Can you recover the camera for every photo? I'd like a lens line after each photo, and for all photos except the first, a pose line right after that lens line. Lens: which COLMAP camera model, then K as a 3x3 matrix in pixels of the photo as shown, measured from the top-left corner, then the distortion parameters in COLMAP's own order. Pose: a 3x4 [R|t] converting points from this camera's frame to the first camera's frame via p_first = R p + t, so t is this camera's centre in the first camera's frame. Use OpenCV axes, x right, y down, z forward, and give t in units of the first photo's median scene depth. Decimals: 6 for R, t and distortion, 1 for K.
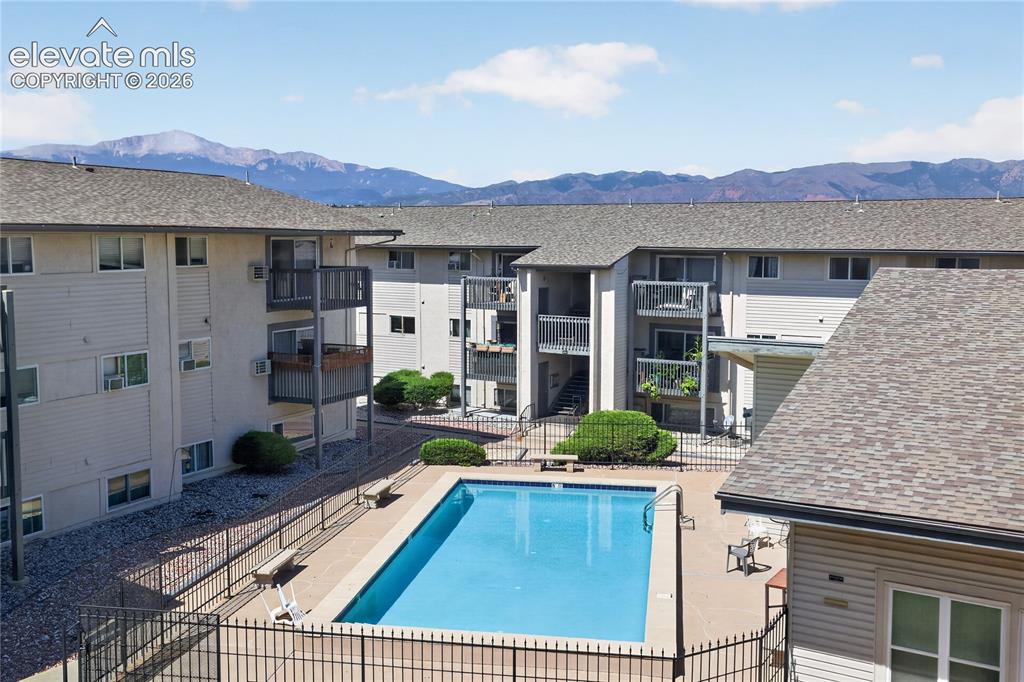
lens RADIAL K [[1033.4, 0, 512.0], [0, 1033.4, 341.0], [0, 0, 1]] dist [0.037490, 0.007934]
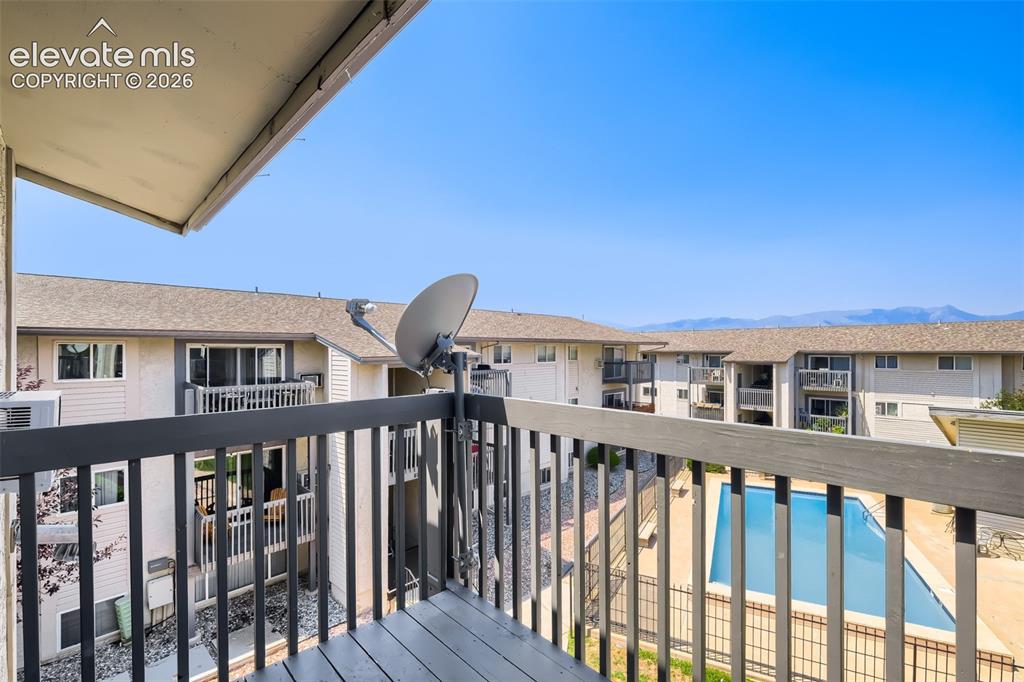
lens RADIAL K [[467.2, 0, 509.3], [0, 467.2, 349.0], [0, 0, 1]] dist [0.002089, 0.000526]
pose [[0.955981, -0.005083, -0.293384, -0.120243], [-0.024678, 0.994915, -0.097647, -0.003456], [0.292389, 0.100589, 0.950995, 0.090503]]
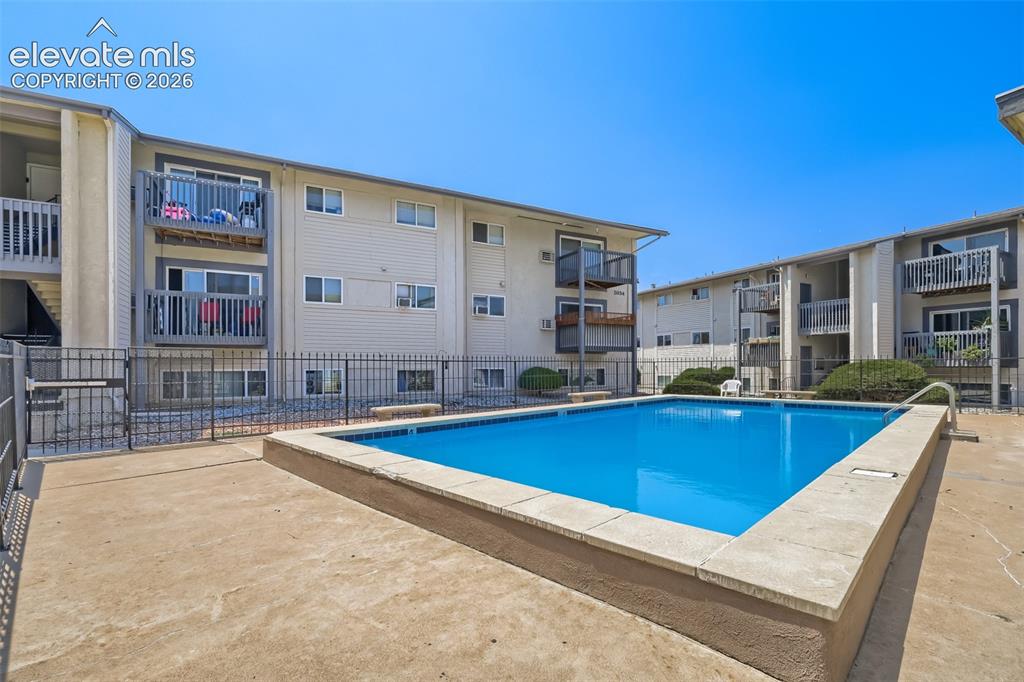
lens RADIAL K [[469.4, 0, 507.2], [0, 469.4, 364.0], [0, 0, 1]] dist [-0.002139, -0.000504]
pose [[0.811351, -0.007888, -0.584507, 0.069699], [-0.055874, 0.994284, -0.090976, 0.114863], [0.581883, 0.106472, 0.806272, 0.376911]]
